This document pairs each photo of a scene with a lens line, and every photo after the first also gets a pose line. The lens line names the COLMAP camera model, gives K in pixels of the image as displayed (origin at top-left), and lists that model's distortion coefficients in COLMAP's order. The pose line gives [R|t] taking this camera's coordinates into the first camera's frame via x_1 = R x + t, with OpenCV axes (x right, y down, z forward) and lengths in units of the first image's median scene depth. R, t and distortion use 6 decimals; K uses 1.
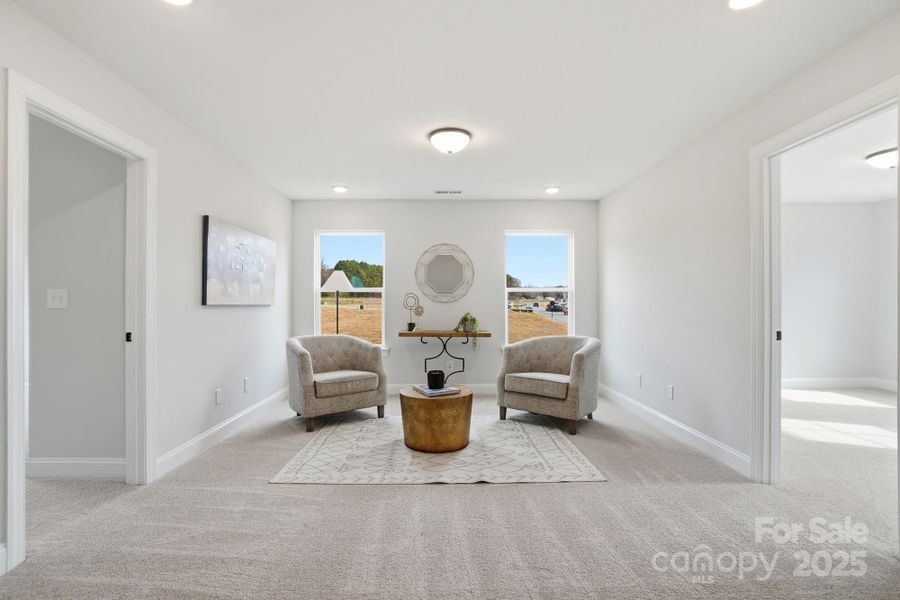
lens RADIAL K [[424.3, 0, 445.3], [0, 424.3, 303.1], [0, 0, 1]] dist [-0.026043, 0.000111]
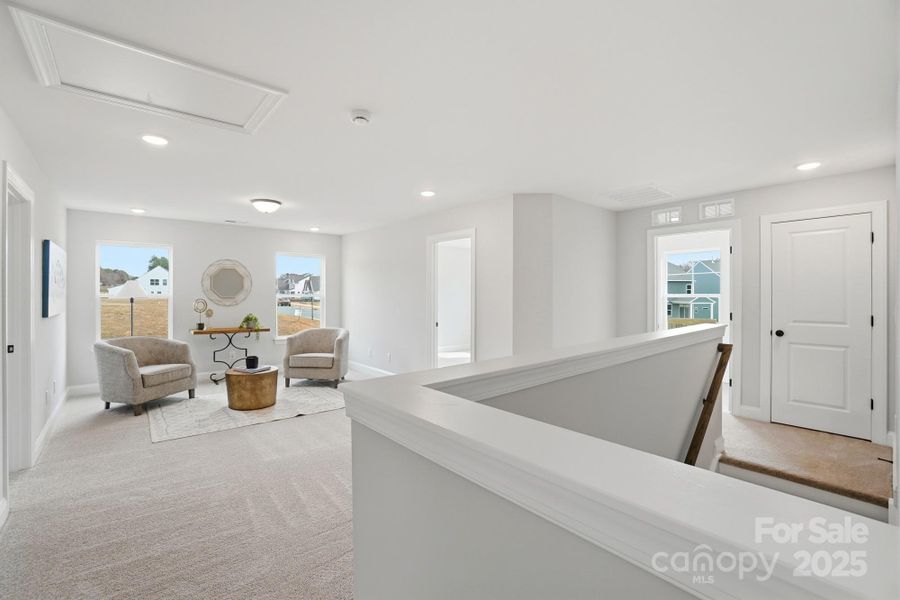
lens RADIAL K [[390.8, 0, 448.4], [0, 390.8, 297.3], [0, 0, 1]] dist [-0.005134, 0.000417]
pose [[0.768488, 0.002756, 0.639858, -0.323824], [-0.009328, 0.999933, 0.006896, -0.055333], [-0.639796, -0.011268, 0.768462, -0.426888]]
